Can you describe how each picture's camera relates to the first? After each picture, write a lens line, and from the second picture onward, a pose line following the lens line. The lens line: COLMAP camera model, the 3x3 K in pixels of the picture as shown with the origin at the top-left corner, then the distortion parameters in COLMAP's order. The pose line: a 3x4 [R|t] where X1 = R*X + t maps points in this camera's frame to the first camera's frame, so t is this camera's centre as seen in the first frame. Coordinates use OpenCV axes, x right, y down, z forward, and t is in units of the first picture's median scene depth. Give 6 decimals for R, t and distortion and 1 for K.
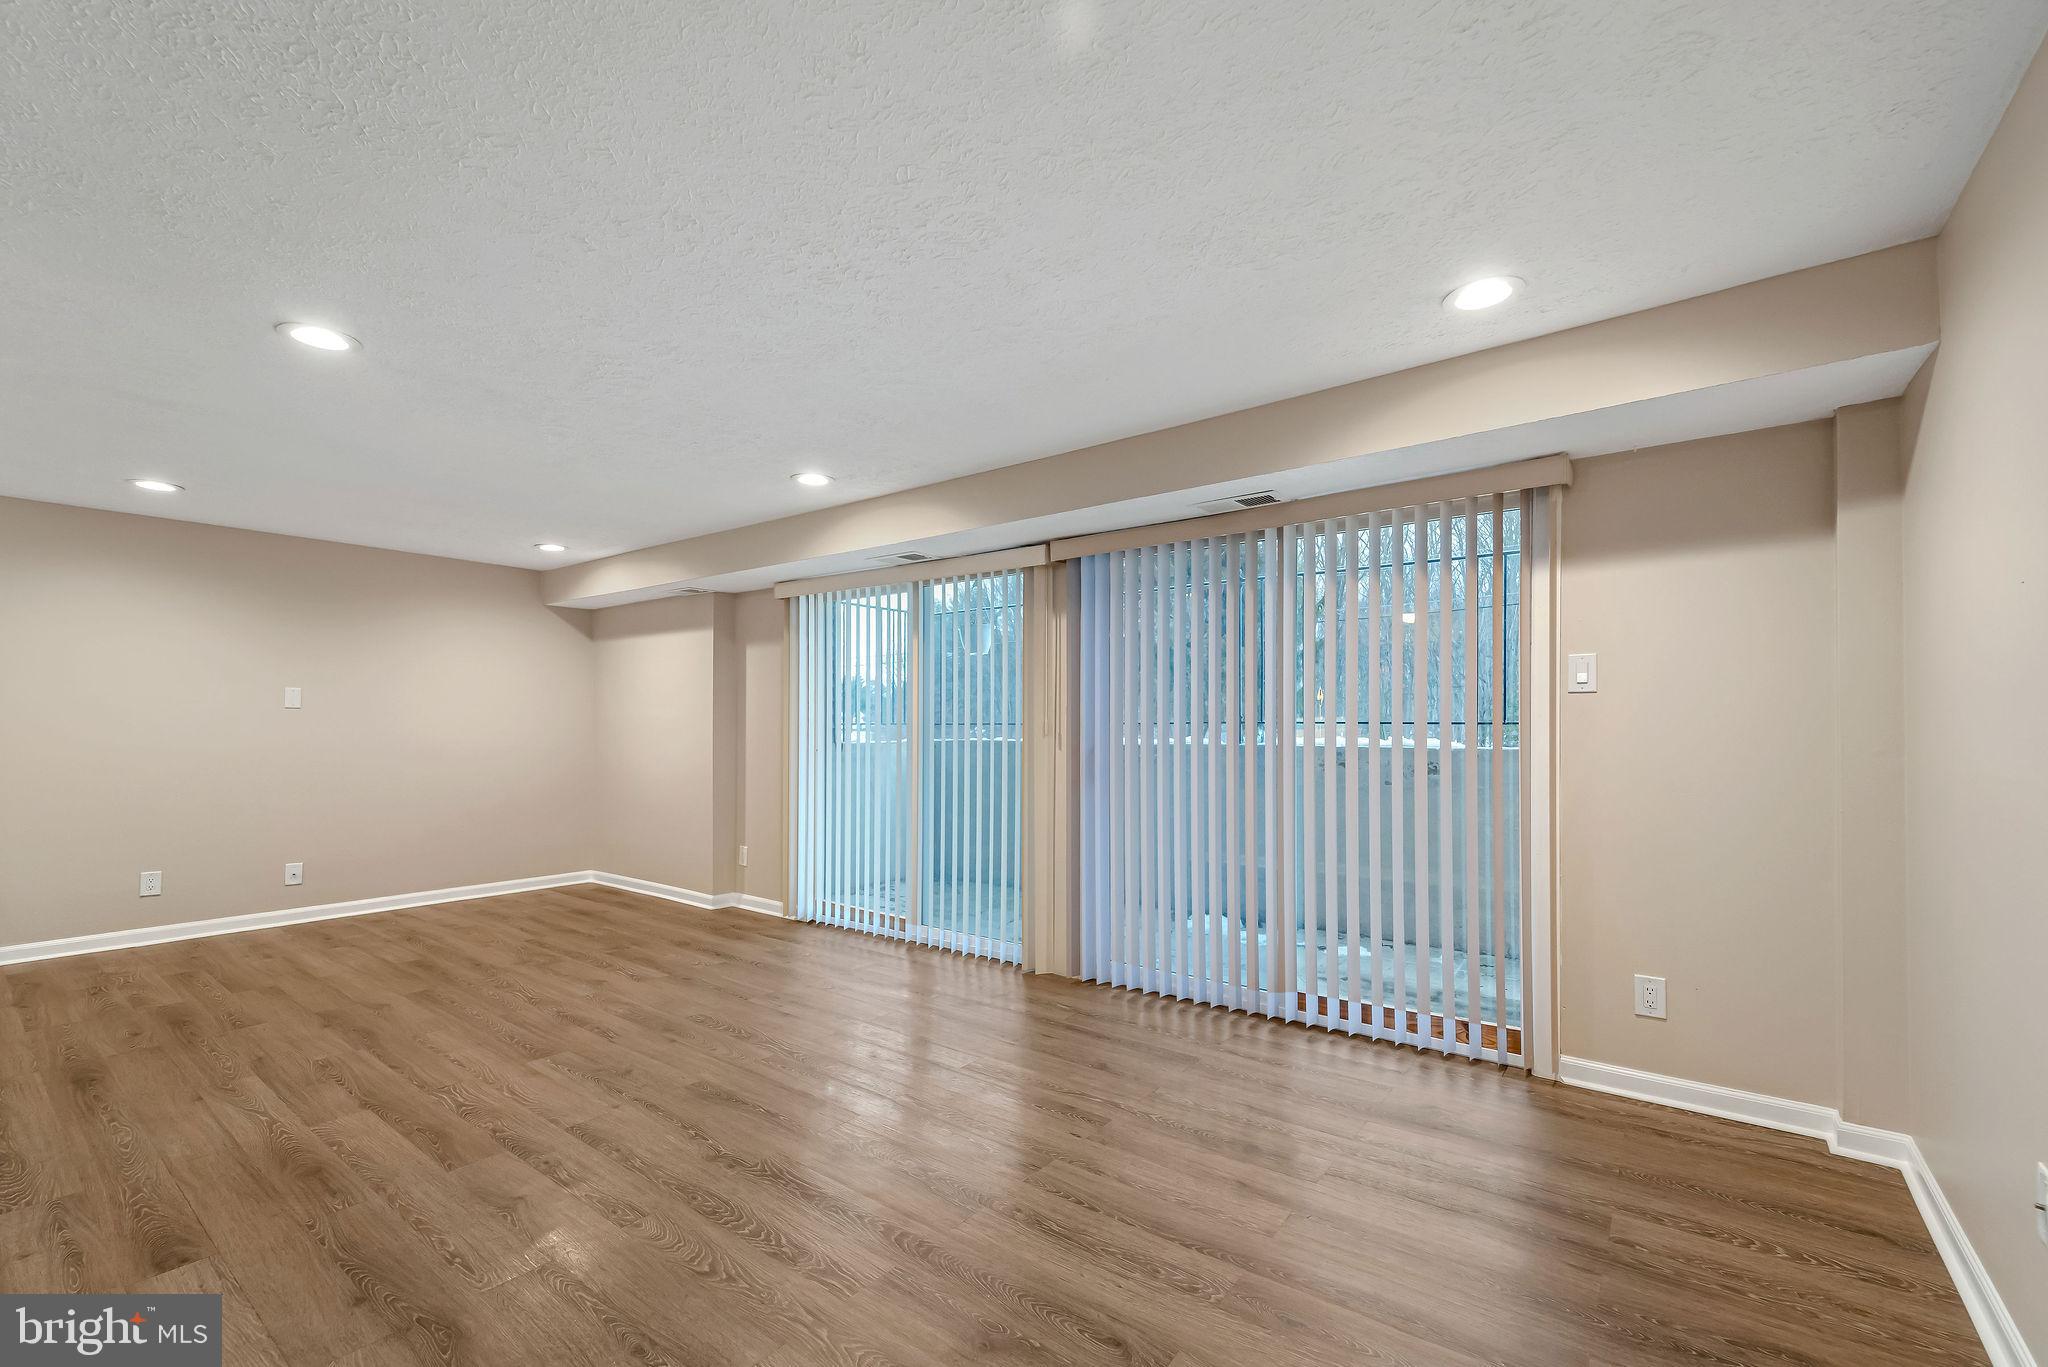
lens RADIAL K [[866.2, 0, 1018.0], [0, 866.2, 737.3], [0, 0, 1]] dist [0.001111, -0.000192]
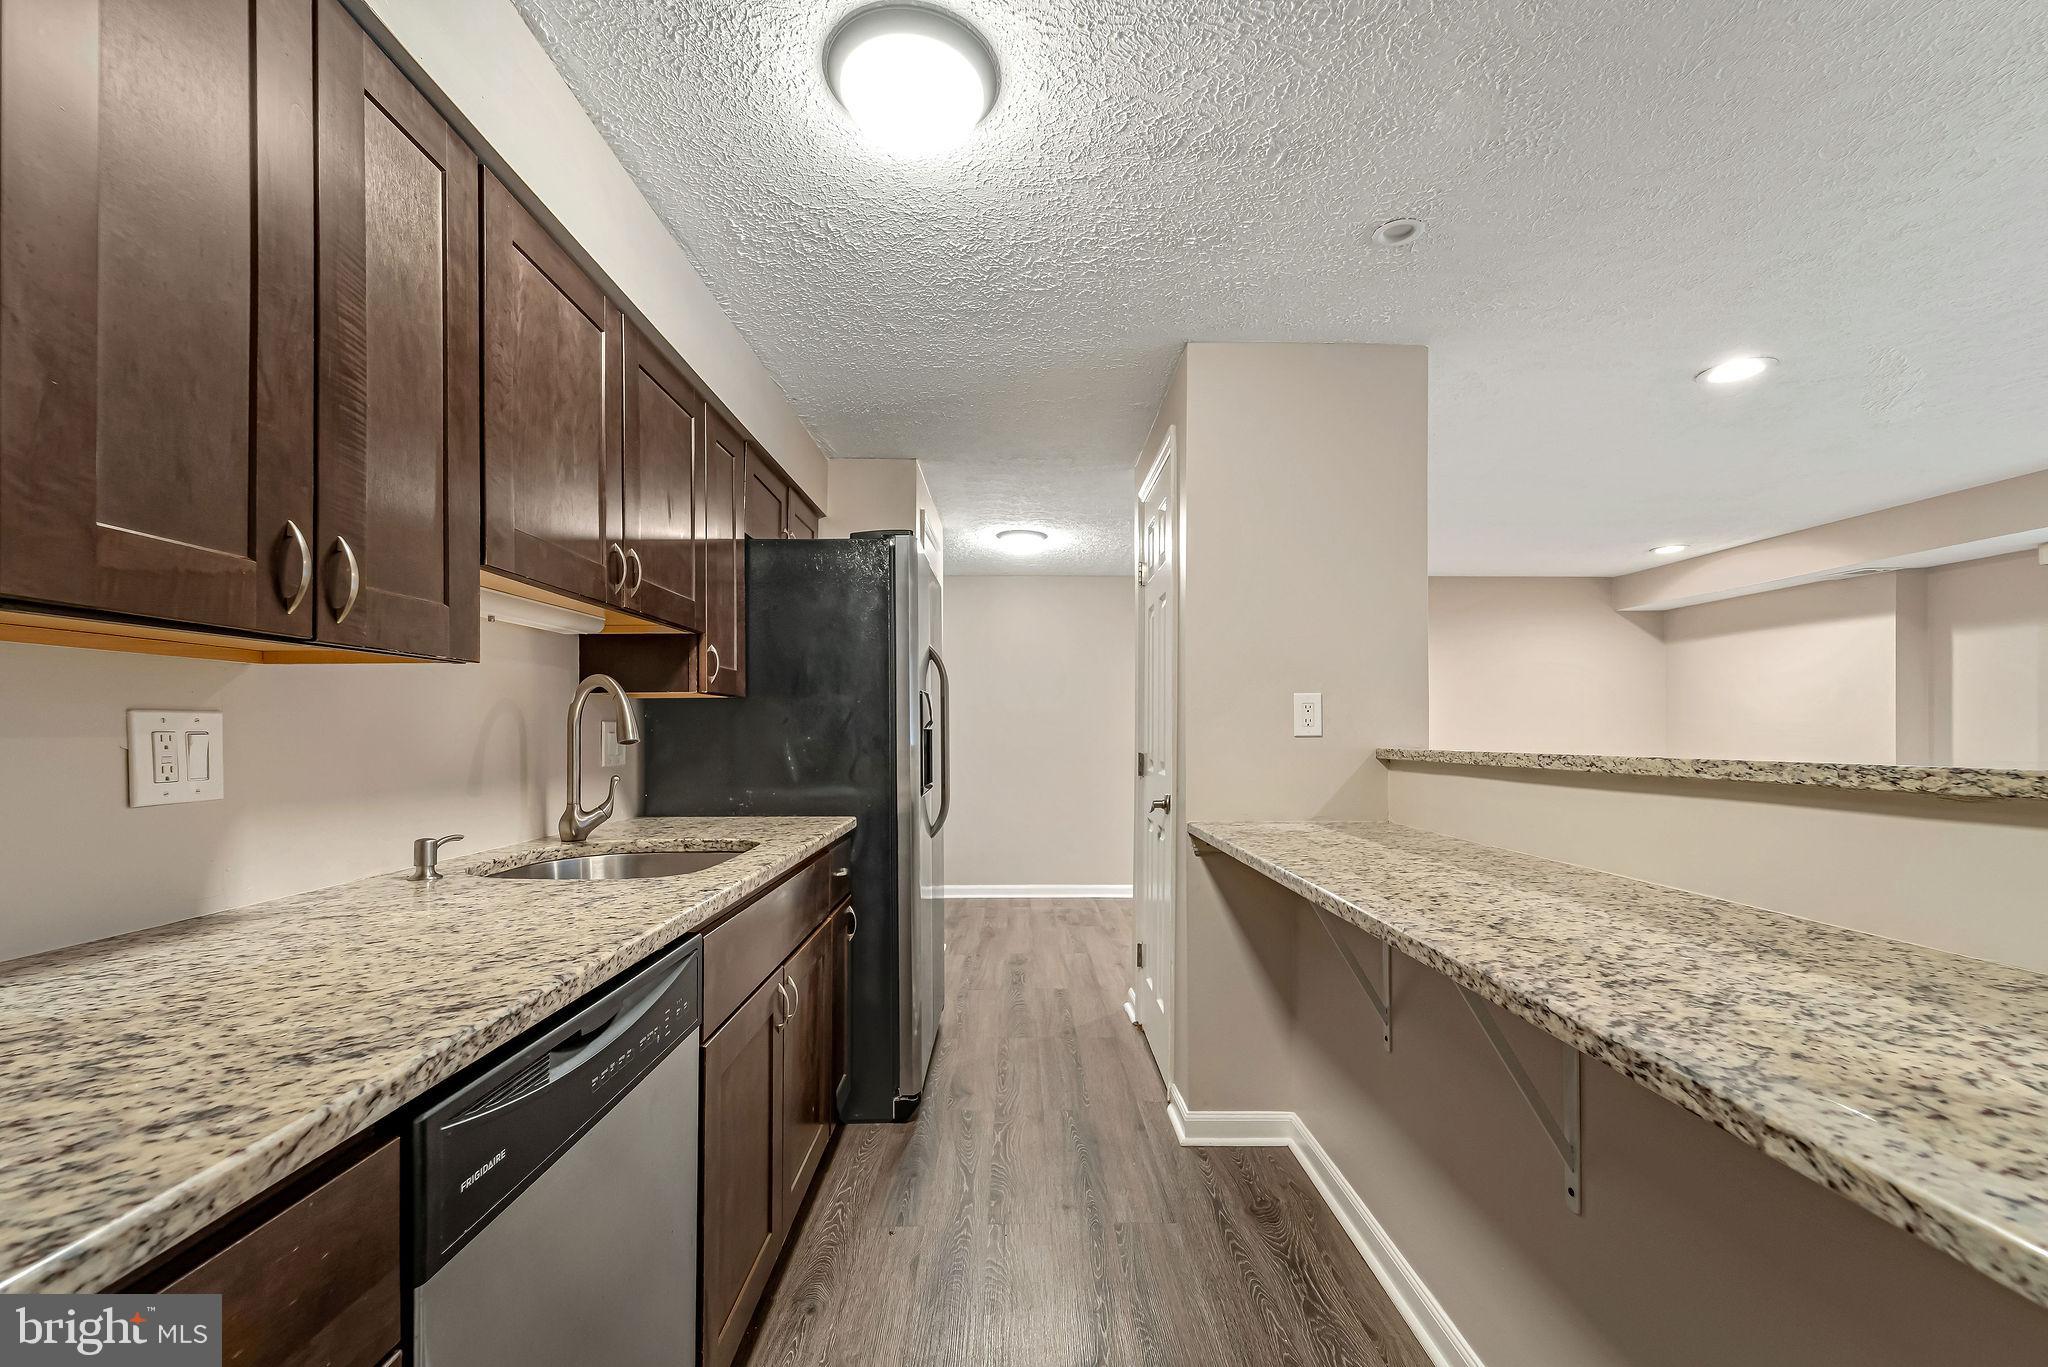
lens RADIAL K [[845.1, 0, 1022.6], [0, 845.1, 726.0], [0, 0, 1]] dist [0.011605, -0.000374]
pose [[0.620579, -0.003301, -0.784137, -0.378739], [-0.013083, 0.999808, -0.014563, 0.004639], [0.784035, 0.019296, 0.620417, -0.239887]]
